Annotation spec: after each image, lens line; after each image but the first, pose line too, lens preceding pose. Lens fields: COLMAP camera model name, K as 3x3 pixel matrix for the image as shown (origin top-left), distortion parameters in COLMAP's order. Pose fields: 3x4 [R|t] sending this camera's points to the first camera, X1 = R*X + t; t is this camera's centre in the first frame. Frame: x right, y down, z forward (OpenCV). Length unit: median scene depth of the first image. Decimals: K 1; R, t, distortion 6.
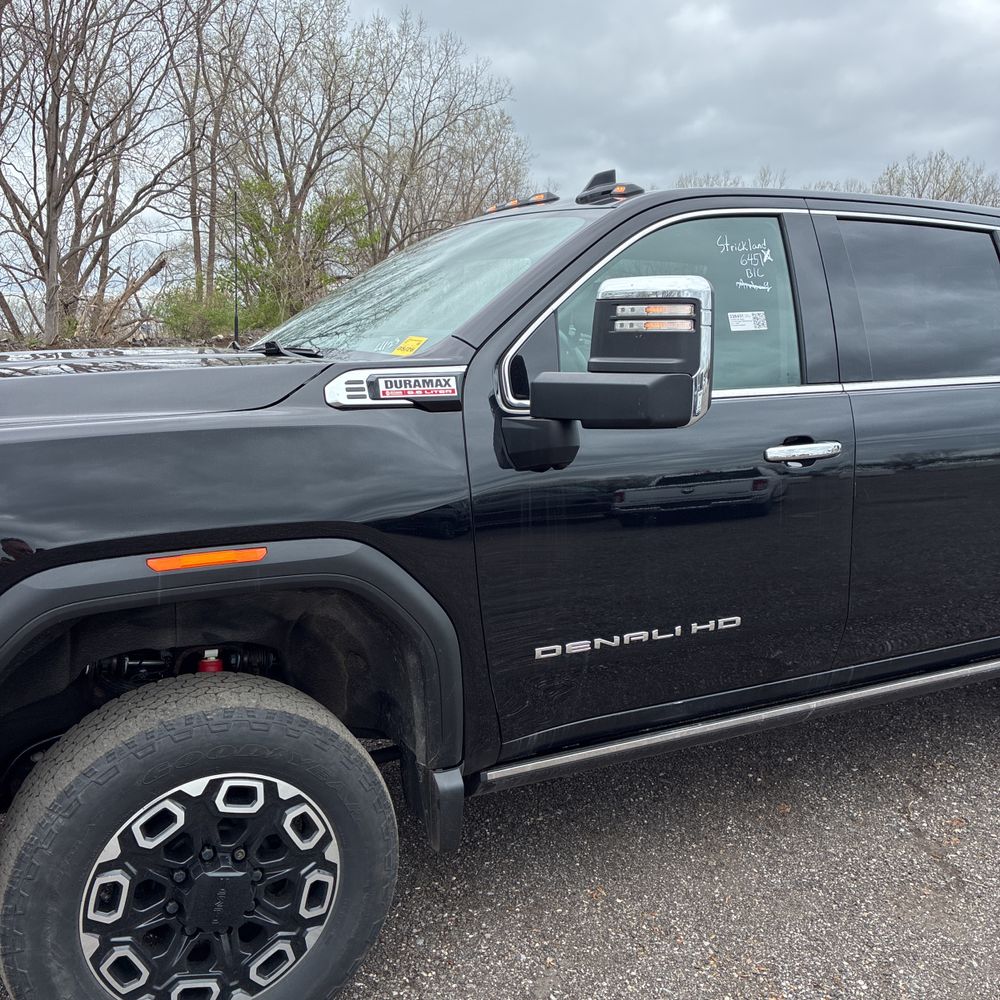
lens RADIAL K [[1030.9, 0, 517.2], [0, 1030.9, 498.5], [0, 0, 1]] dist [0.034115, 0.000000]
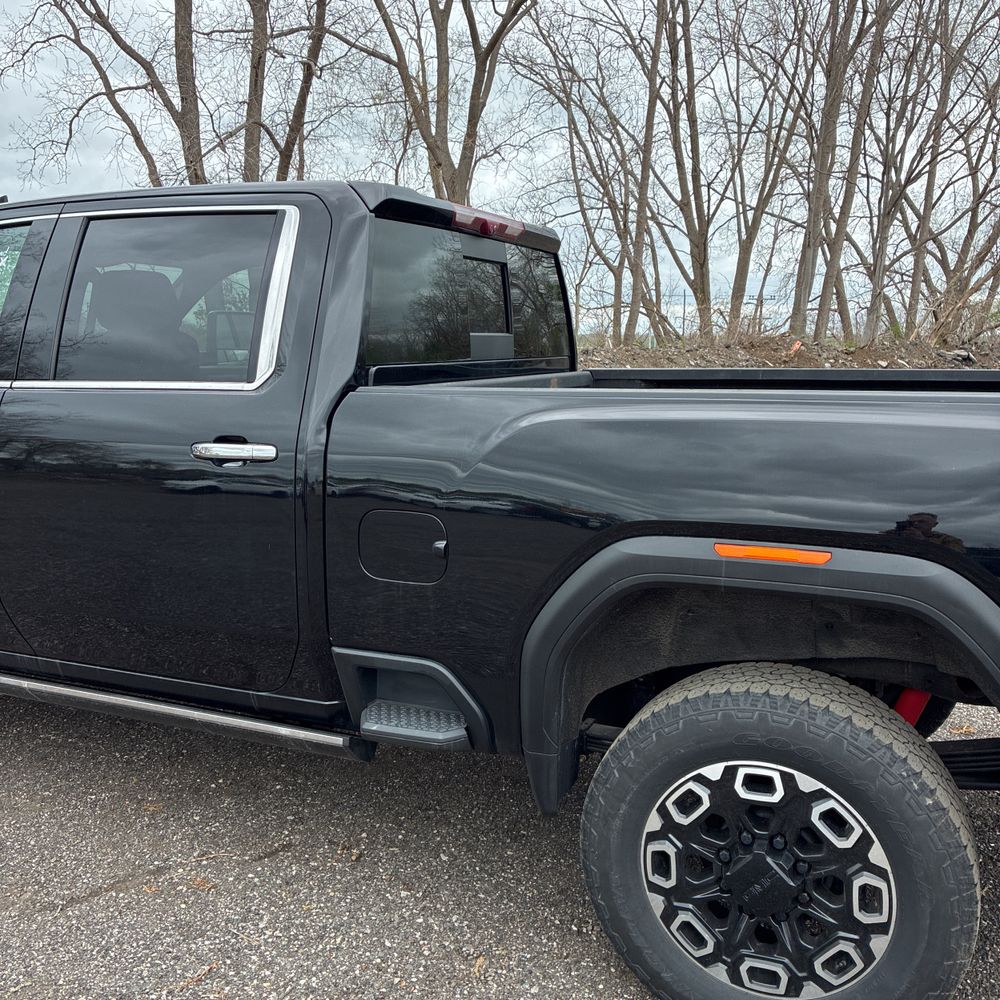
lens RADIAL K [[1030.9, 0, 477.7], [0, 1030.9, 496.4], [0, 0, 1]] dist [0.034115, 0.000000]
pose [[0.619295, 0.120545, -0.775849, 1.639823], [-0.125733, 0.990618, 0.053552, -0.125936], [0.775025, 0.064385, 0.628641, 0.813305]]
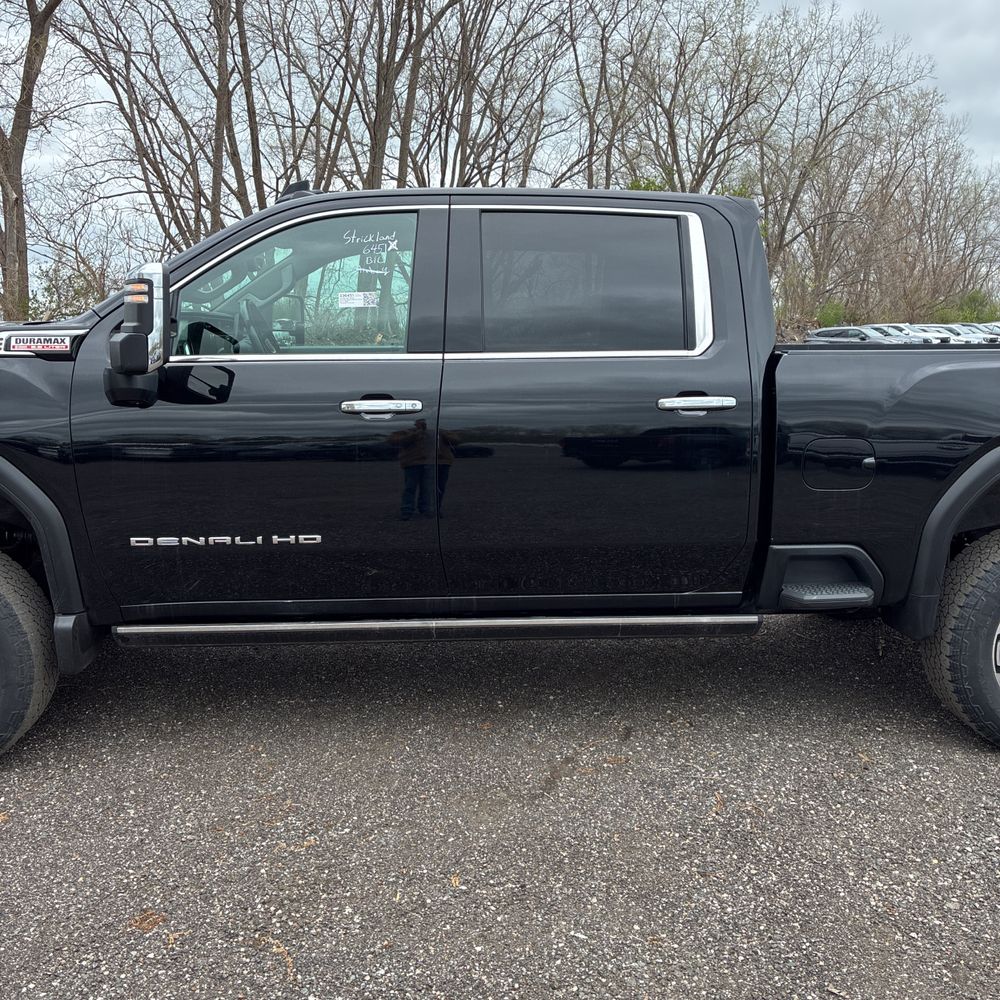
lens RADIAL K [[1030.9, 0, 493.9], [0, 1030.9, 509.5], [0, 0, 1]] dist [0.034115, 0.000000]
pose [[0.914918, 0.072322, -0.397108, 0.970578], [-0.067928, 0.997373, 0.025141, 0.039258], [0.397883, 0.003972, 0.917428, -0.069149]]
